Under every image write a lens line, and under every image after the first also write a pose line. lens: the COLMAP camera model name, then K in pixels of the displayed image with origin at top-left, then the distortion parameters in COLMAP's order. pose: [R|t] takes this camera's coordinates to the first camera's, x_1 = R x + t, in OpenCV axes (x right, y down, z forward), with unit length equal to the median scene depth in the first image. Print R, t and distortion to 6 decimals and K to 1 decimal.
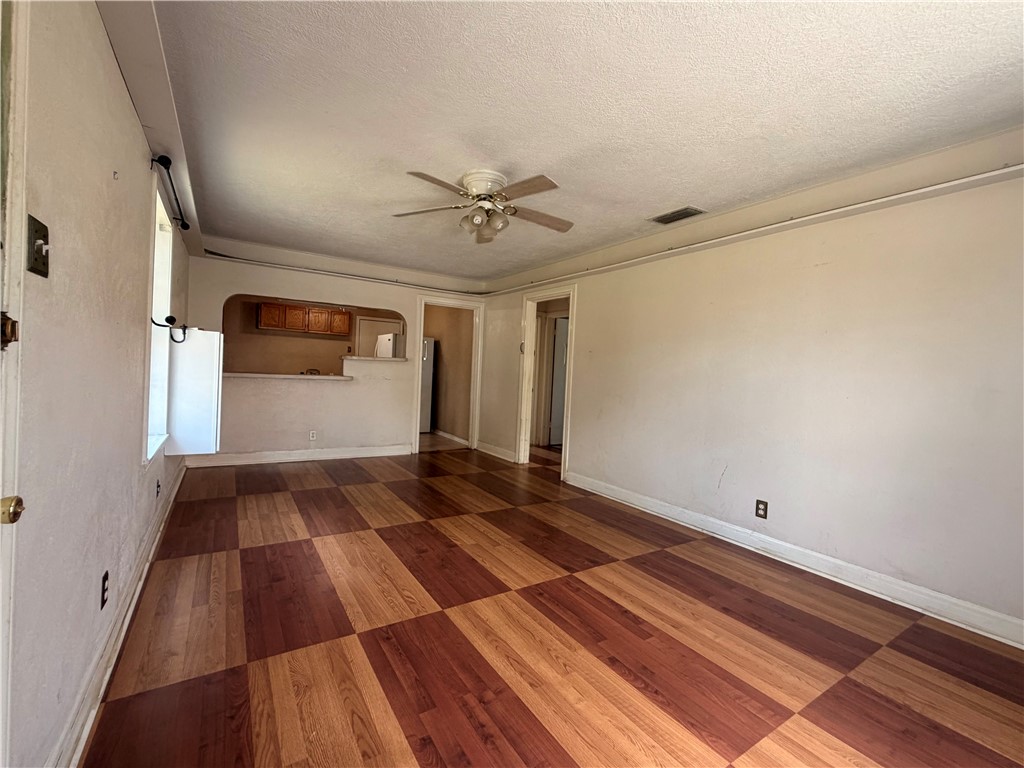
lens RADIAL K [[406.9, 0, 511.1], [0, 406.9, 383.9], [0, 0, 1]] dist [0.000100, 0.000132]
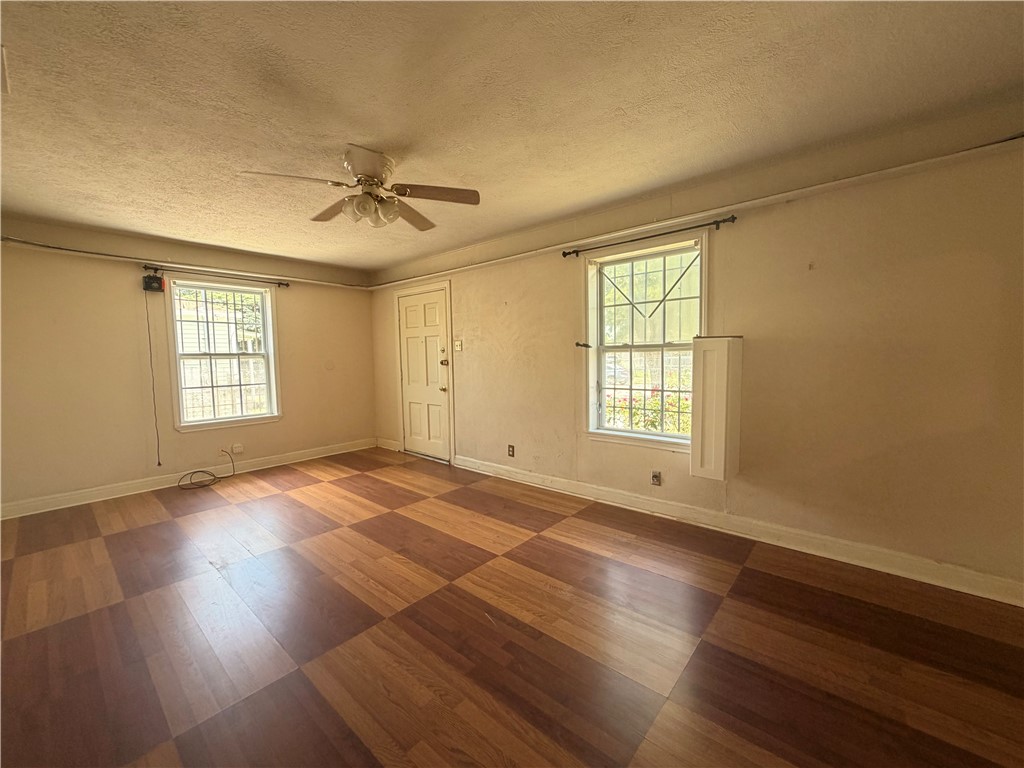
lens RADIAL K [[406.9, 0, 511.1], [0, 406.9, 383.9], [0, 0, 1]] dist [0.000100, 0.000132]
pose [[-0.961111, -0.011431, -0.275925, -0.125265], [-0.035341, 0.996019, 0.081840, -0.098813], [0.273891, 0.088409, -0.957689, 2.028451]]
